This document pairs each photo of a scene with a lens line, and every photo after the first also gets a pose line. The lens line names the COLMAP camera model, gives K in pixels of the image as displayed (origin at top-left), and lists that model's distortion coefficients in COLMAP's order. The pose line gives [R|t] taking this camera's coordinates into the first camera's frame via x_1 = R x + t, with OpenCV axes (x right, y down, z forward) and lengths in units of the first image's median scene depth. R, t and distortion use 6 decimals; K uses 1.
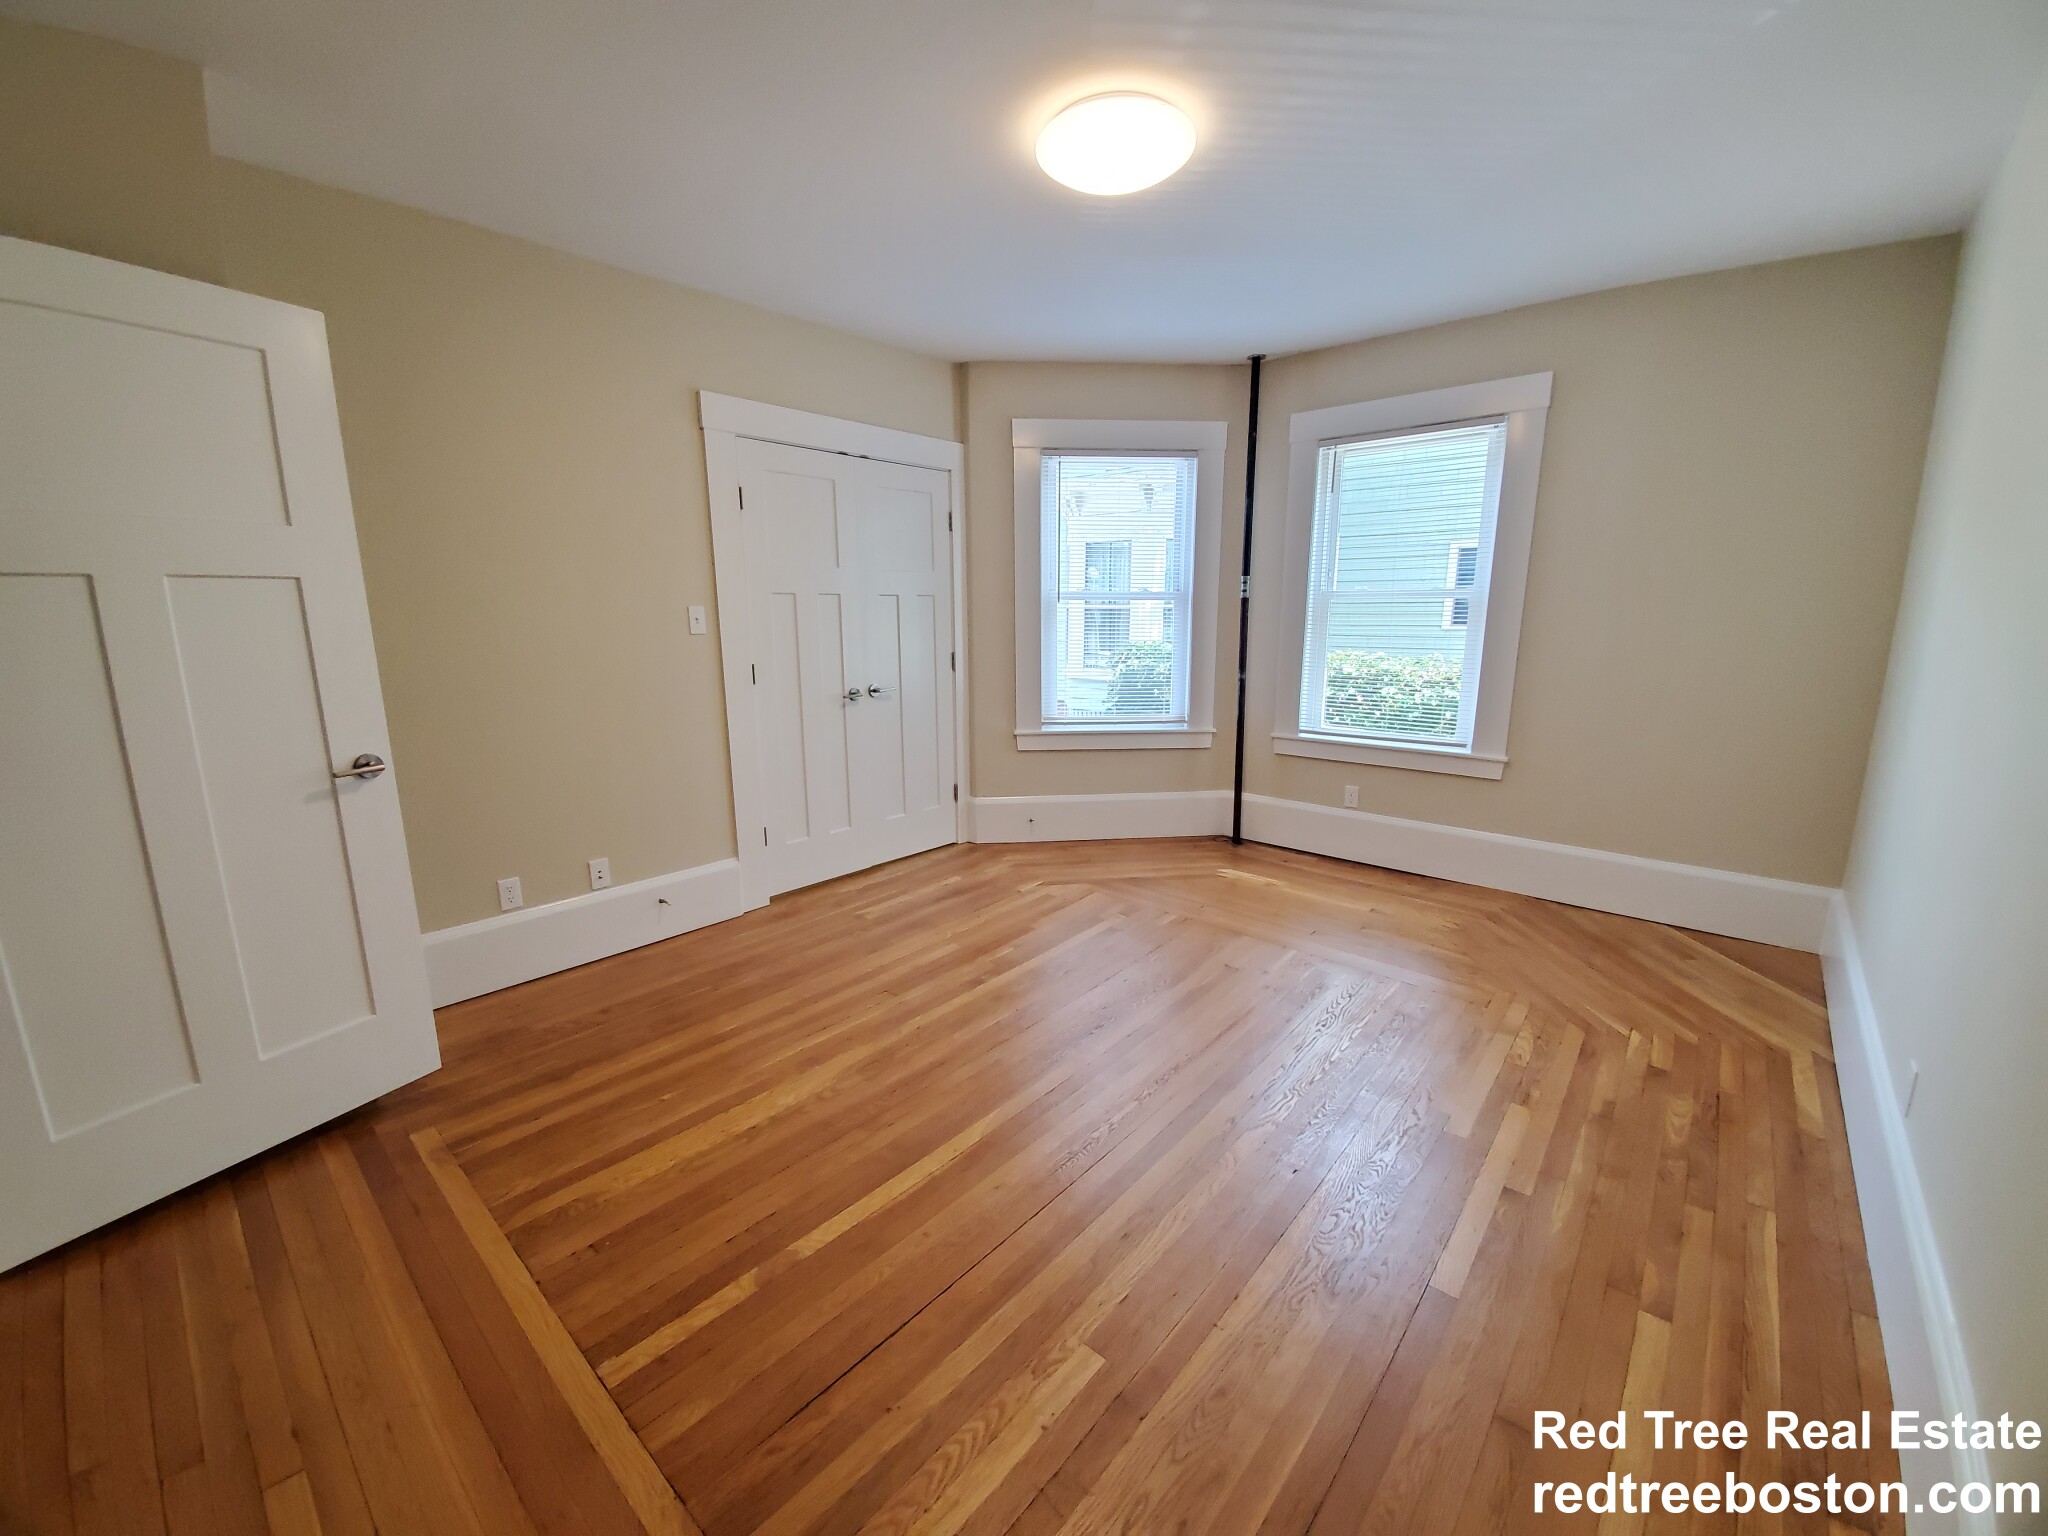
lens RADIAL K [[815.9, 0, 1025.9], [0, 815.9, 772.8], [0, 0, 1]] dist [-0.002779, -0.000425]
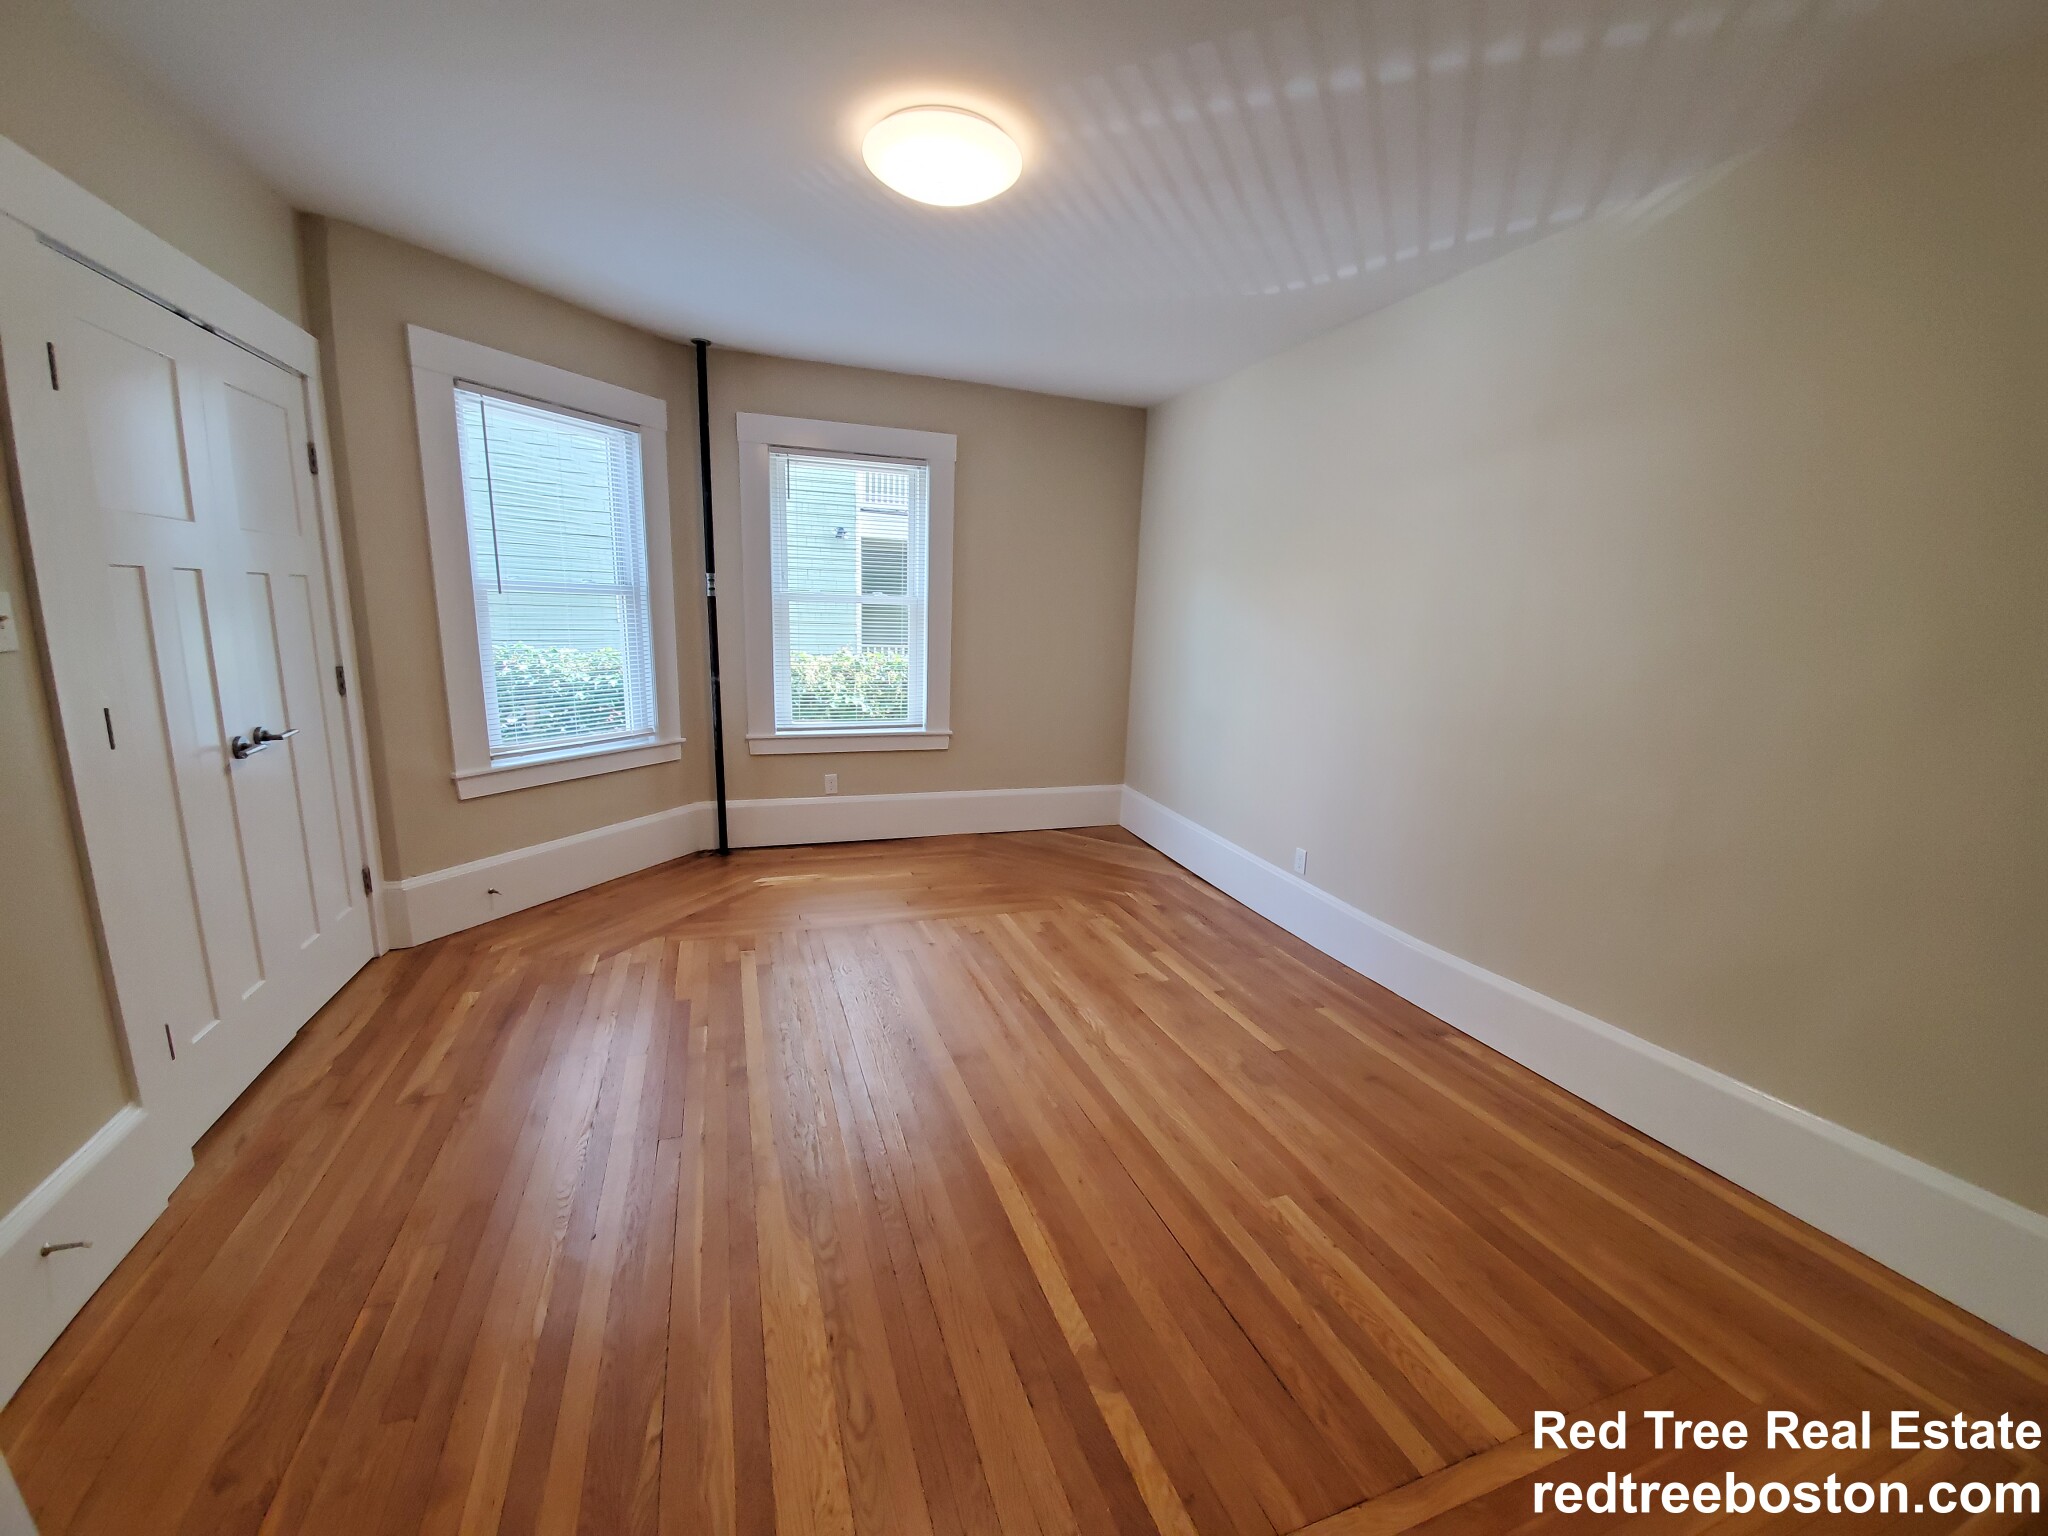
lens RADIAL K [[815.9, 0, 1025.9], [0, 815.9, 772.8], [0, 0, 1]] dist [-0.002779, -0.000425]
pose [[0.477561, -0.151818, 0.865382, -0.434920], [0.142431, 0.985307, 0.094256, -0.053542], [-0.866977, 0.078245, 0.492168, 0.250303]]
